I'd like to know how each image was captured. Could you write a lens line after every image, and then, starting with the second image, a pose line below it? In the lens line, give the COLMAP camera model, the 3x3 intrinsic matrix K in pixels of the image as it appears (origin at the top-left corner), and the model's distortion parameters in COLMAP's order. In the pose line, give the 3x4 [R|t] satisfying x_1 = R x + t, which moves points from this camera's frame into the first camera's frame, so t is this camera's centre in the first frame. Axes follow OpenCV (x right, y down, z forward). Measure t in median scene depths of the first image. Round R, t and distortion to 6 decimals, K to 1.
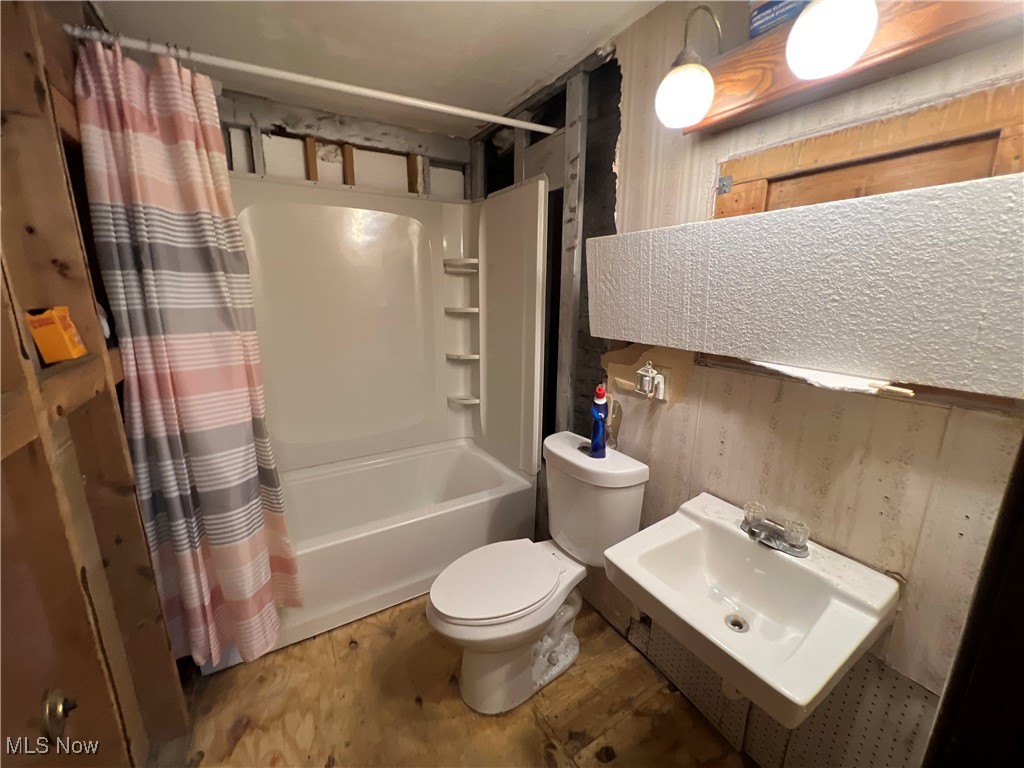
lens RADIAL K [[408.8, 0, 507.3], [0, 408.8, 383.5], [0, 0, 1]] dist [-0.003032, 0.000270]
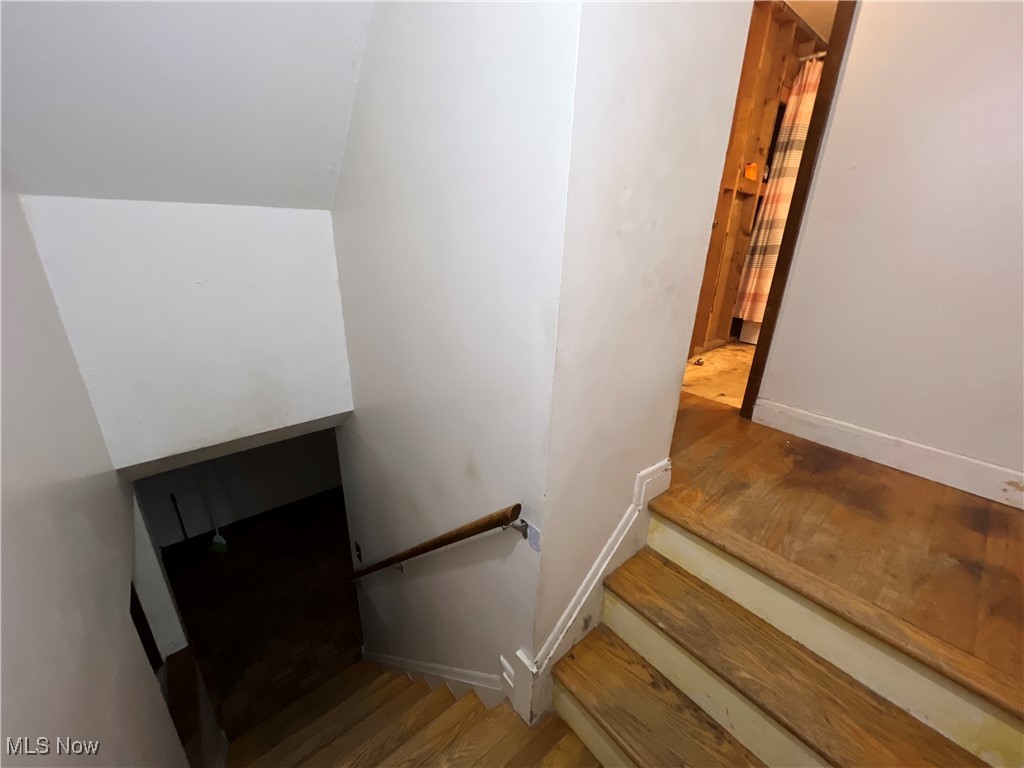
lens RADIAL K [[408.8, 0, 507.7], [0, 408.8, 381.9], [0, 0, 1]] dist [-0.003032, 0.000270]
pose [[0.174379, 0.339058, -0.924463, 1.766677], [-0.248390, 0.923632, 0.291900, 0.790758], [0.952835, 0.178726, 0.245281, -1.115828]]
